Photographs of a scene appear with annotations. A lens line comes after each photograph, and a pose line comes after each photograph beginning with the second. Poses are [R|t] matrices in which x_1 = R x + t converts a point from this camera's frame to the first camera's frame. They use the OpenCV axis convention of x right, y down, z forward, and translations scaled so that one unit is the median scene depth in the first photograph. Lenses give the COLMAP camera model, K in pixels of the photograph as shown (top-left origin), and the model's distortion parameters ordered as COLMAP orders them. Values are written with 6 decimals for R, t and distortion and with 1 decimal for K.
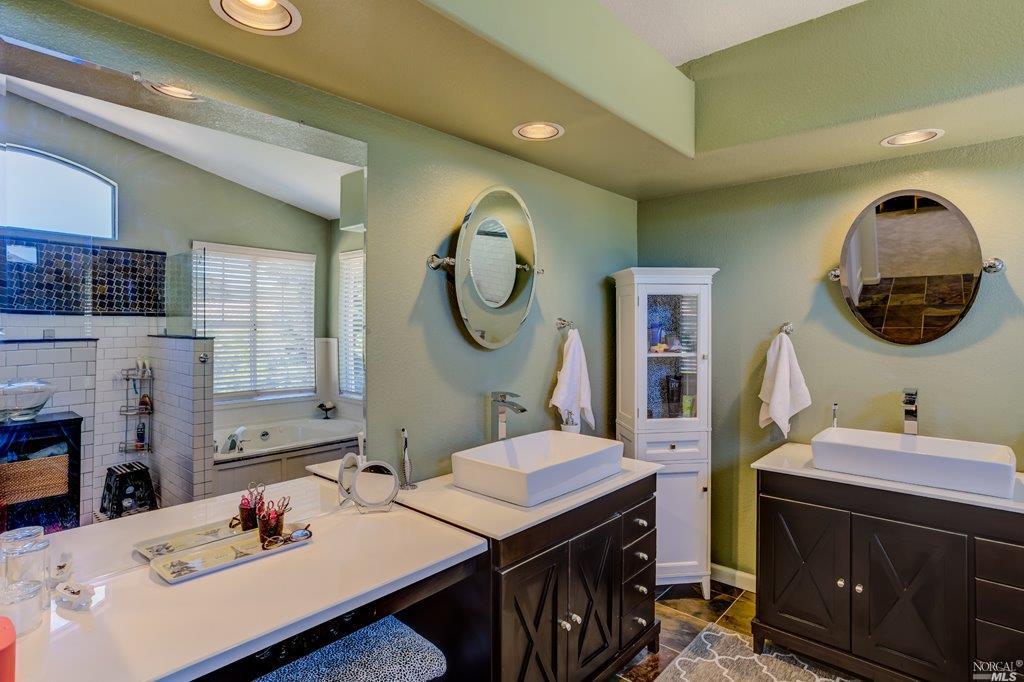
lens RADIAL K [[513.2, 0, 512.0], [0, 513.2, 341.0], [0, 0, 1]] dist [-0.000444, 0.016025]
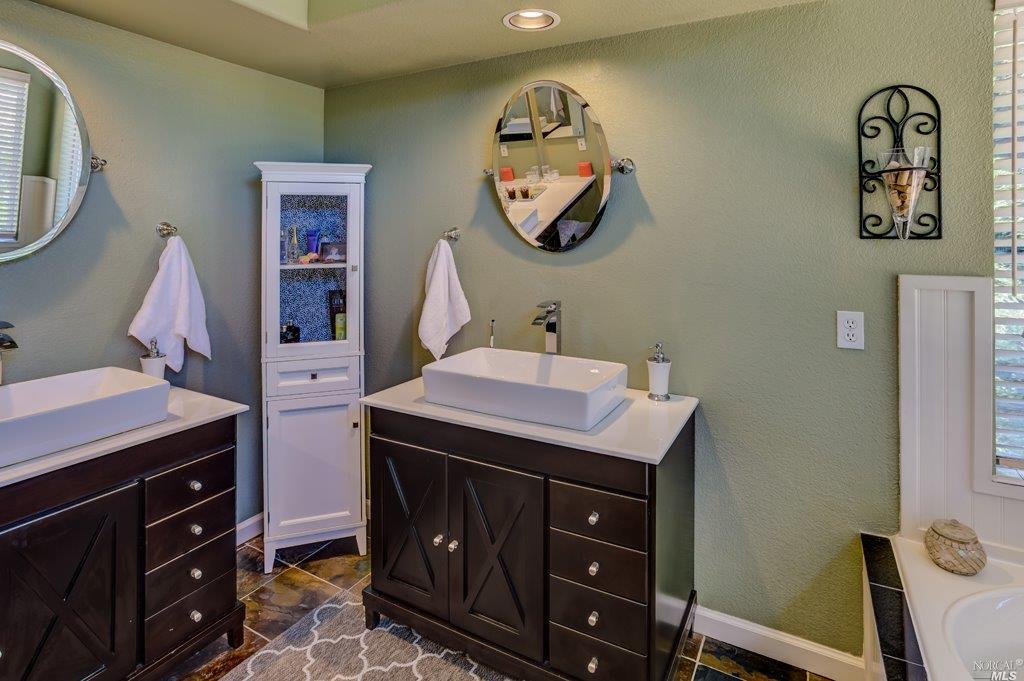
lens RADIAL K [[499.9, 0, 511.0], [0, 499.9, 234.0], [0, 0, 1]] dist [-0.001390, 0.000638]
pose [[0.985812, -0.003274, 0.167819, 0.502447], [0.007911, 0.999605, -0.026969, -0.001181], [-0.167664, 0.027914, 0.985449, 0.140159]]
